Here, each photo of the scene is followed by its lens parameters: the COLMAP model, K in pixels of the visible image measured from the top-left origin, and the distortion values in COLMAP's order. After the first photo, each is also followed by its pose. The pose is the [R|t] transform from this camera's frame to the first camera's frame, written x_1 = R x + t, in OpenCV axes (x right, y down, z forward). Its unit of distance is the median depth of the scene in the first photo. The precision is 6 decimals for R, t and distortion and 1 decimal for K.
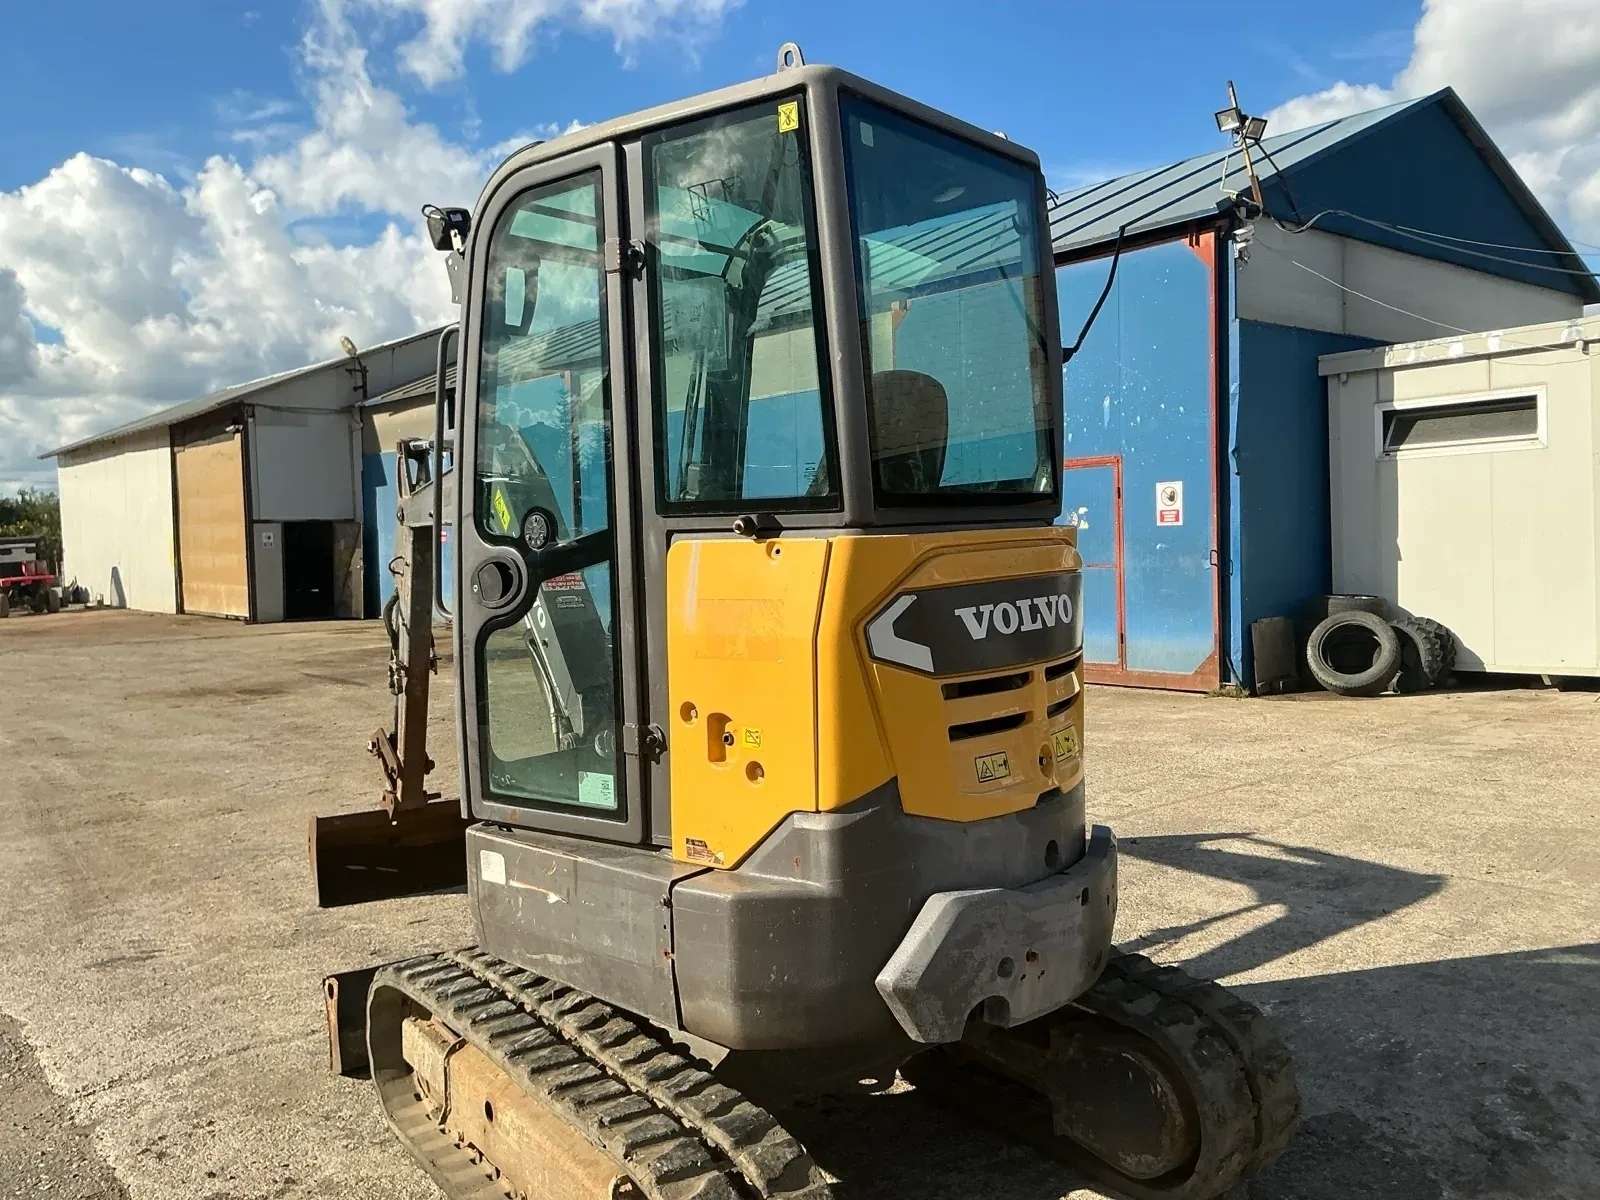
lens RADIAL K [[1334.6, 0, 800.0], [0, 1334.6, 600.0], [0, 0, 1]] dist [0.101193, -0.204610]
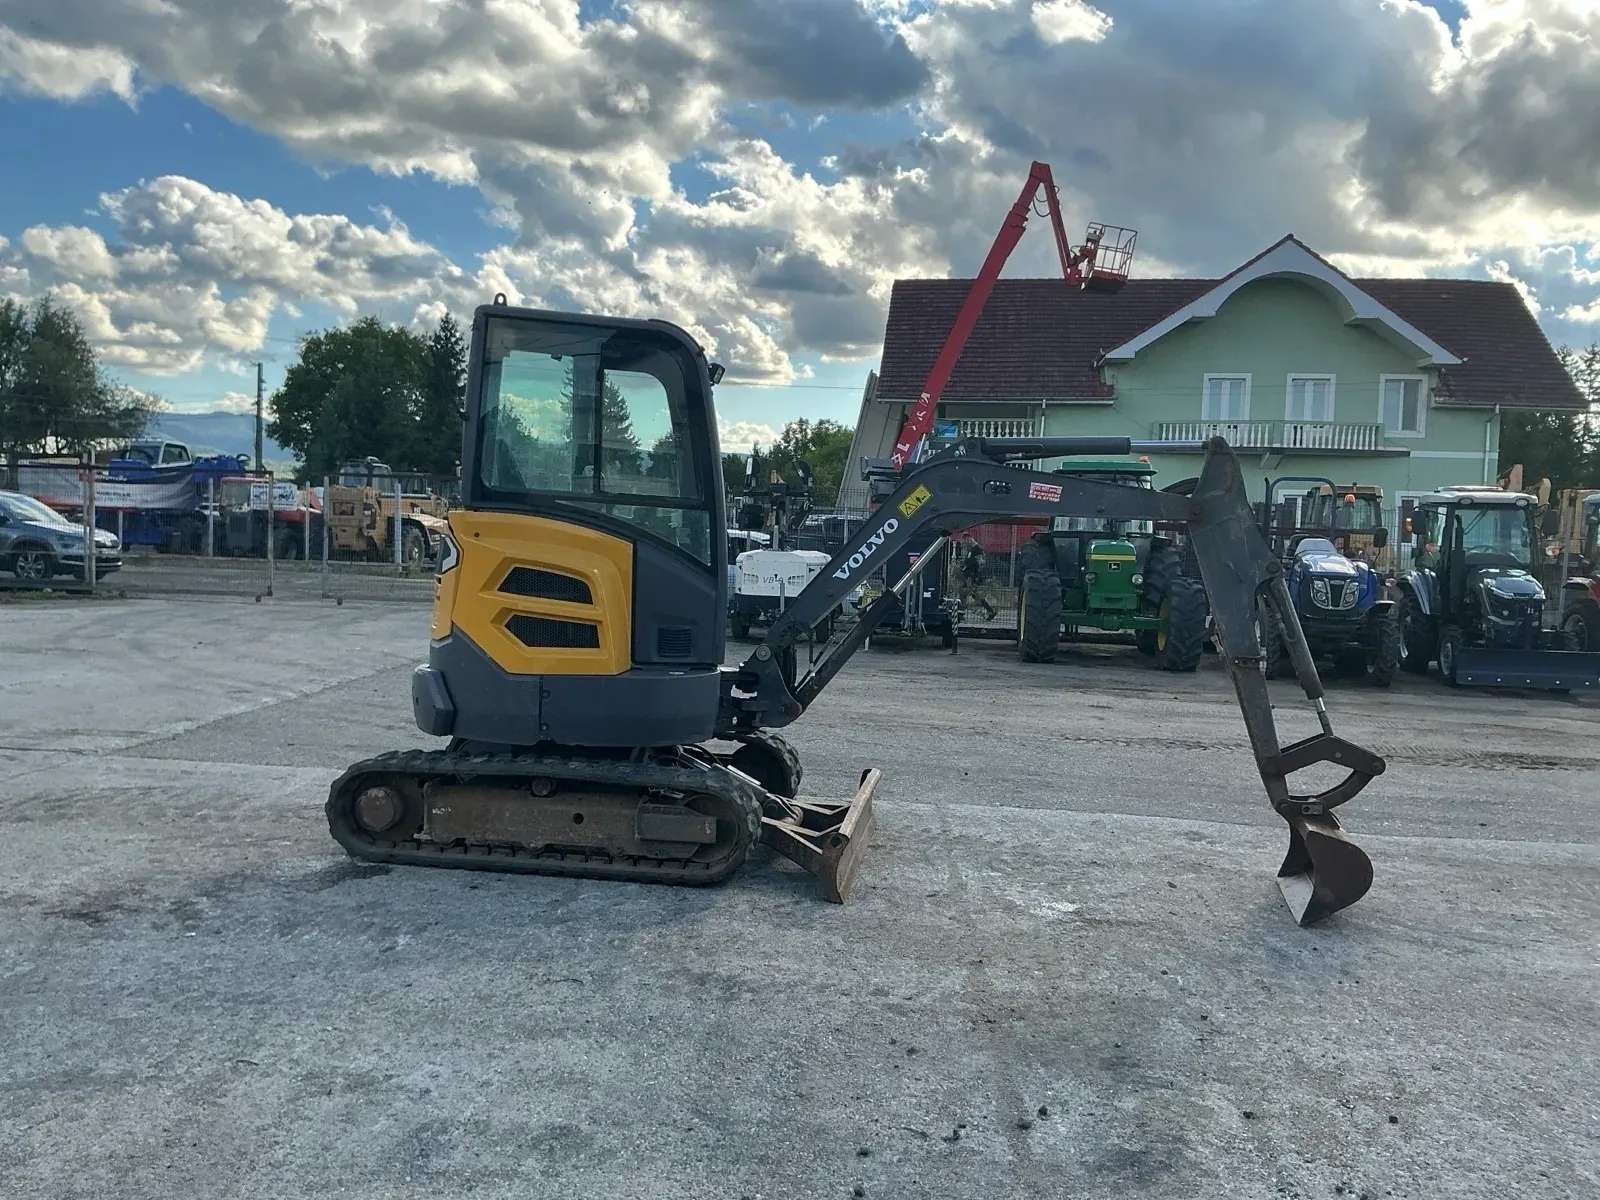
lens RADIAL K [[1331.3, 0, 799.1], [0, 1331.3, 596.9], [0, 0, 1]] dist [0.151601, -0.320470]
pose [[-0.683792, 0.046513, -0.728193, 1.117435], [-0.051661, 0.992376, 0.111898, -0.154279], [0.727846, 0.114134, -0.676175, 2.374492]]
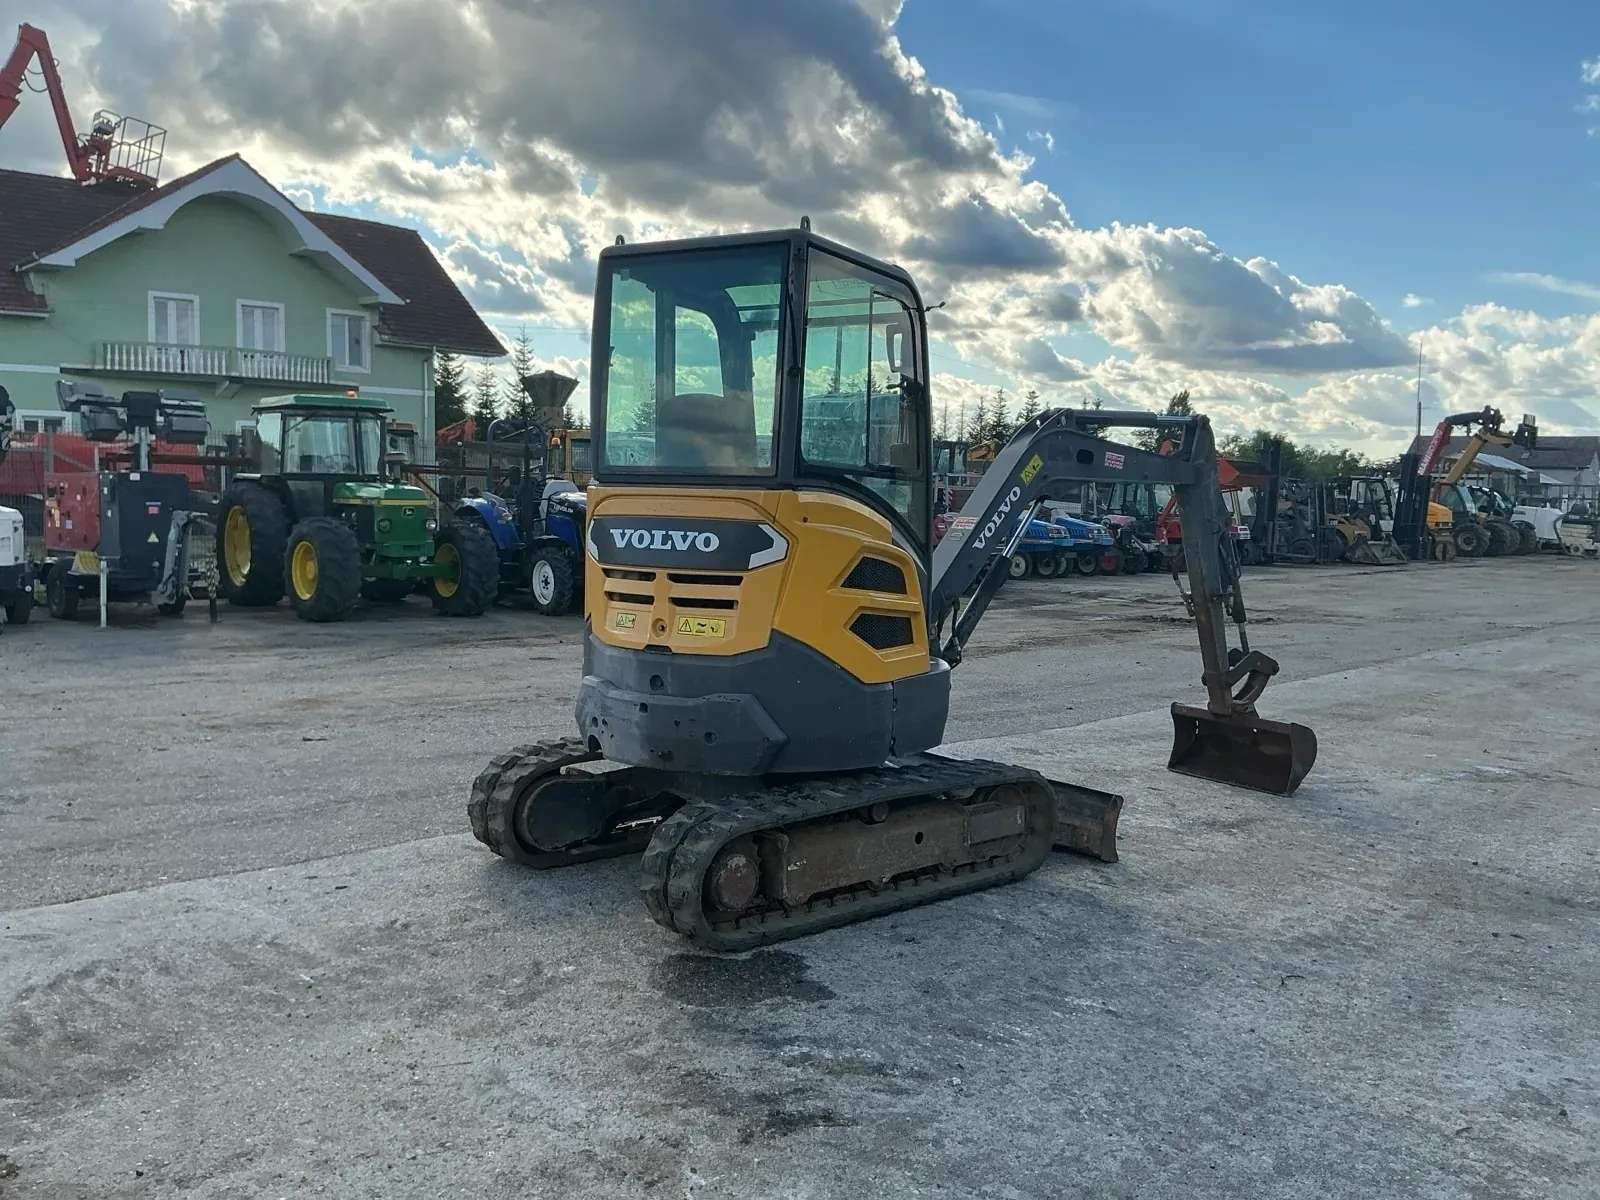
lens RADIAL K [[1331.3, 0, 799.1], [0, 1331.3, 596.9], [0, 0, 1]] dist [0.151601, -0.320470]
pose [[0.104148, 0.114434, -0.987957, 1.500427], [-0.077901, 0.991245, 0.106602, -0.089073], [0.991506, 0.065861, 0.112151, 0.800321]]
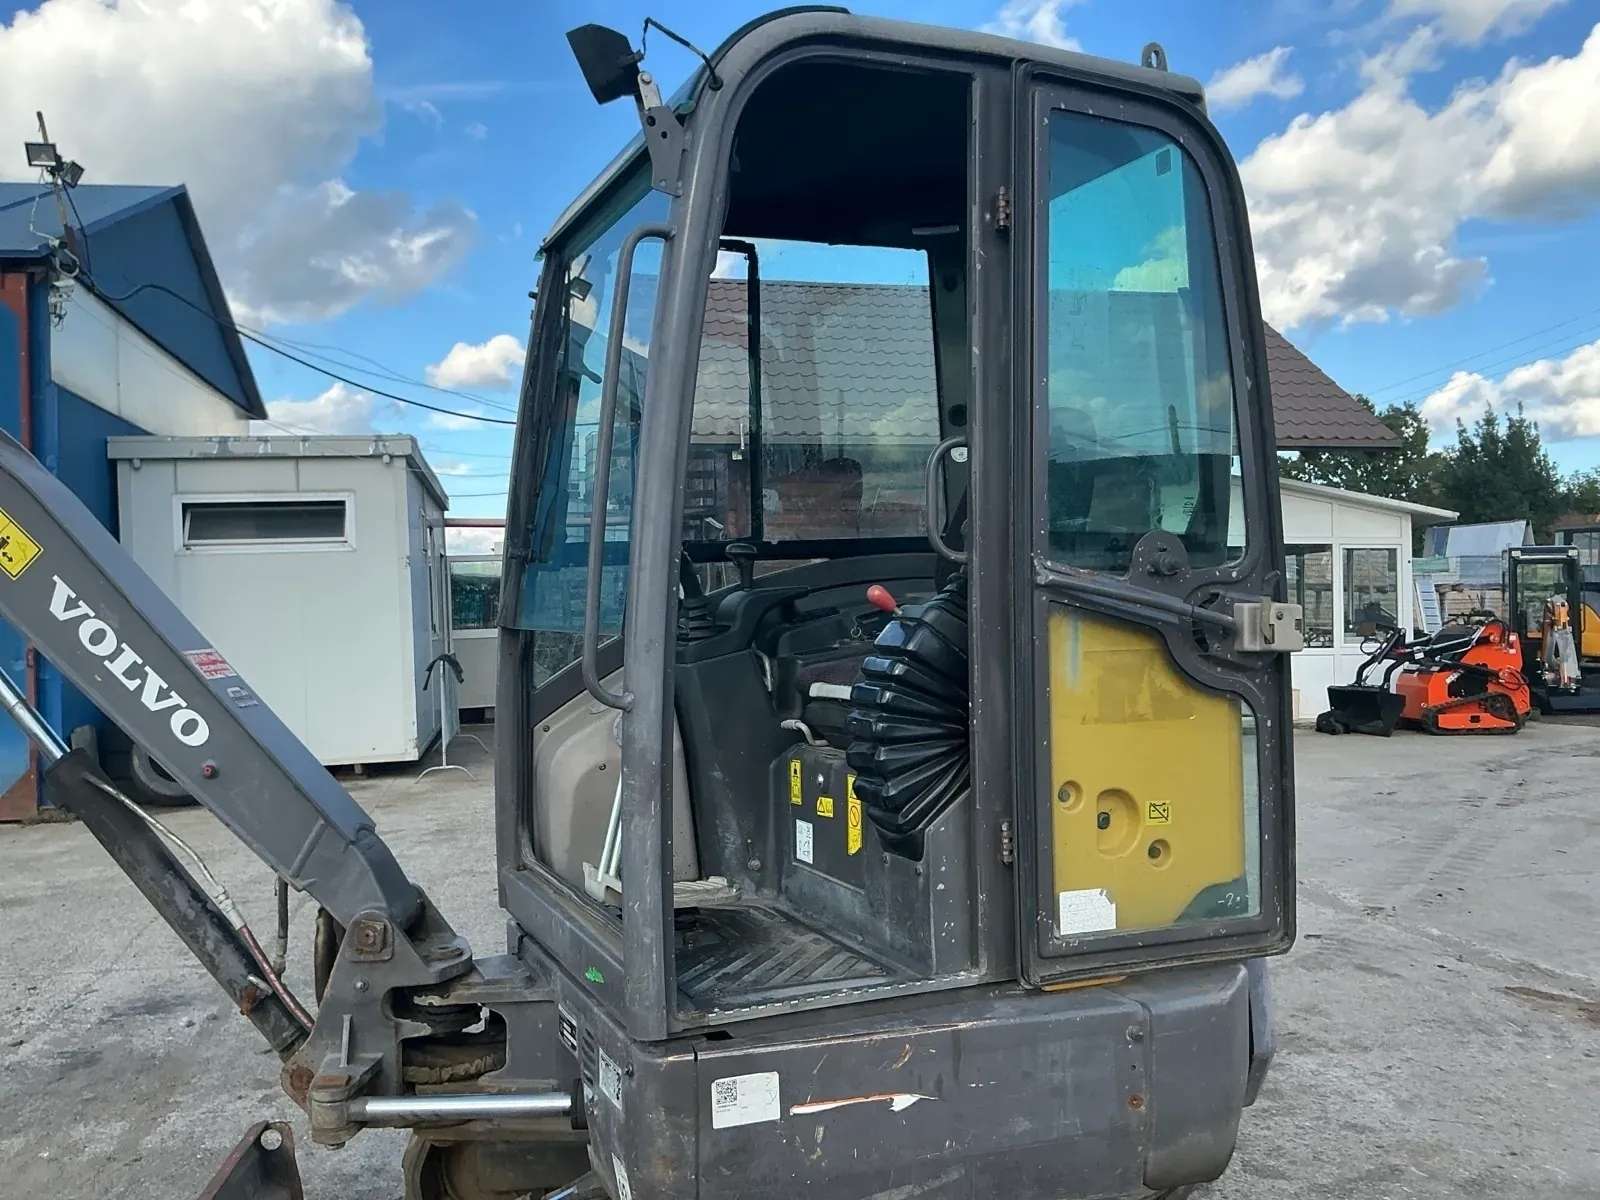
lens RADIAL K [[1334.6, 0, 800.0], [0, 1334.6, 600.0], [0, 0, 1]] dist [0.101193, -0.204610]
pose [[0.475344, 0.025379, 0.879434, -0.689537], [0.047359, 0.997397, -0.054381, 0.003187], [-0.878525, 0.067499, 0.472904, 0.598925]]
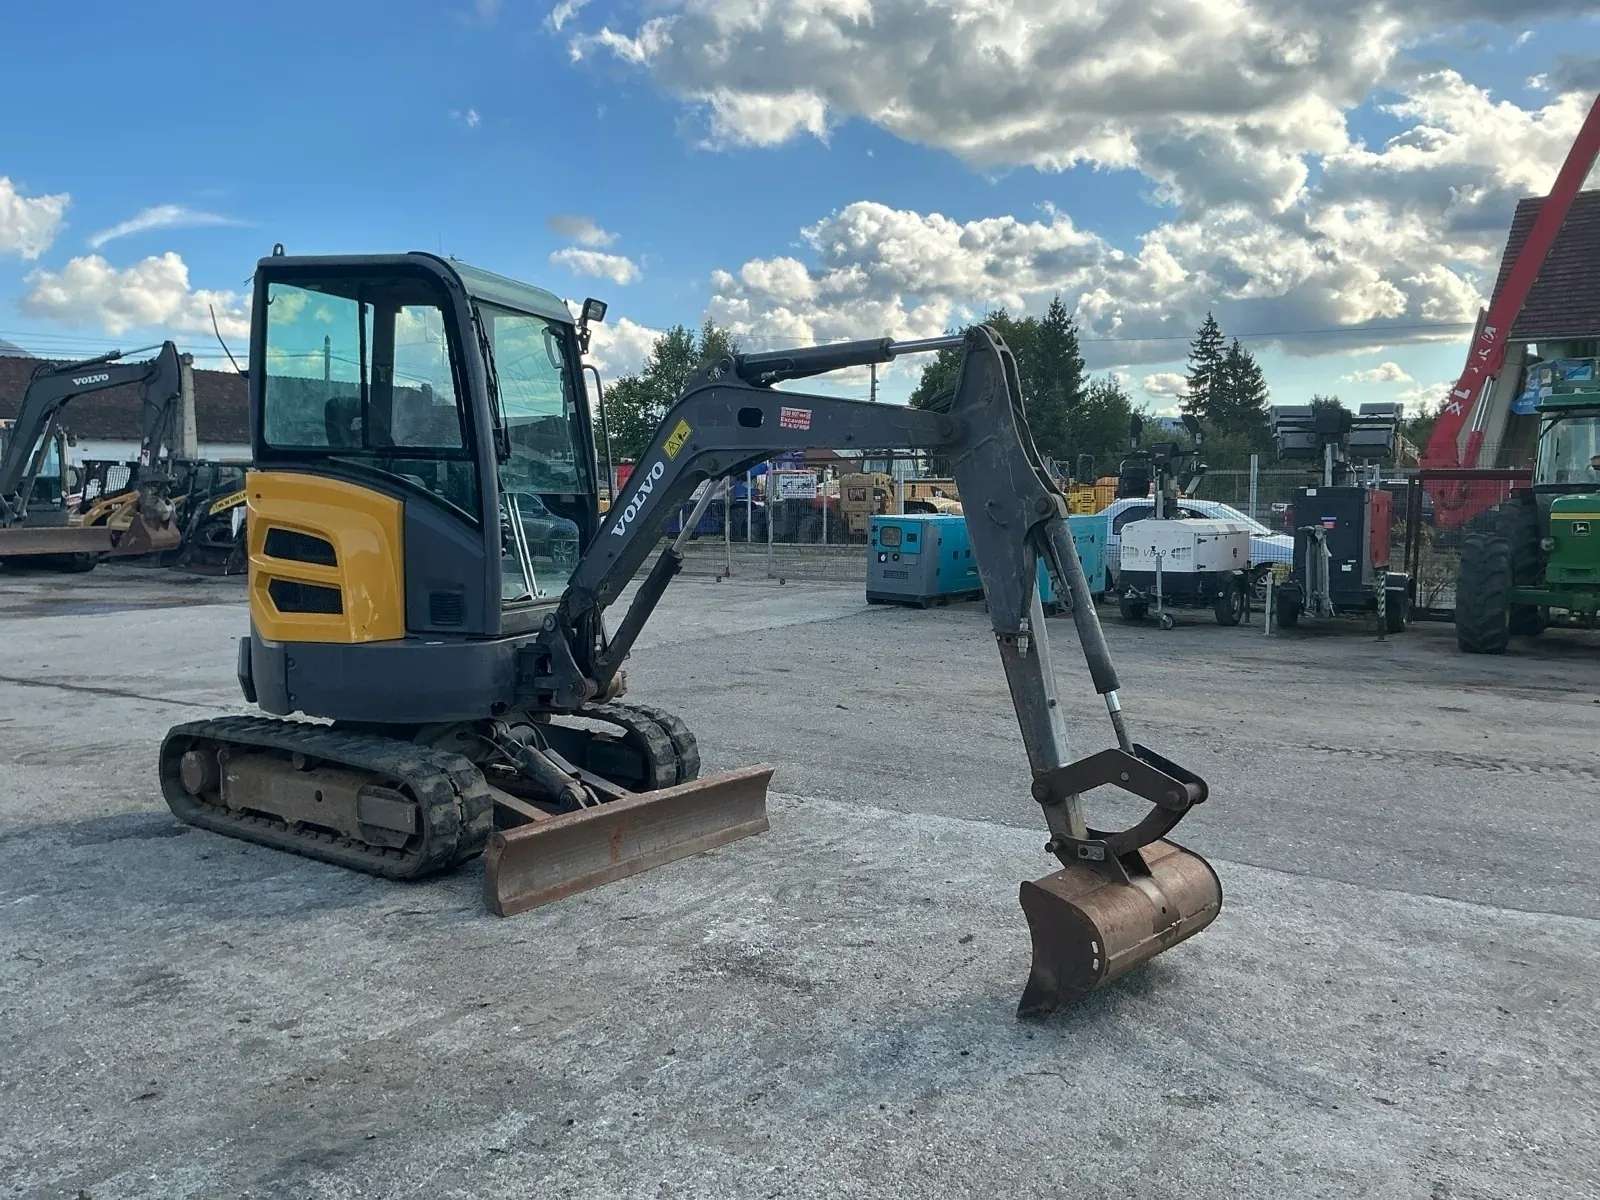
lens RADIAL K [[1331.3, 0, 799.1], [0, 1331.3, 596.9], [0, 0, 1]] dist [0.151601, -0.320470]
pose [[-0.944561, 0.054301, -0.323813, 0.095321], [0.011358, 0.991043, 0.133060, -0.112891], [0.328138, 0.122005, -0.936718, 2.698634]]
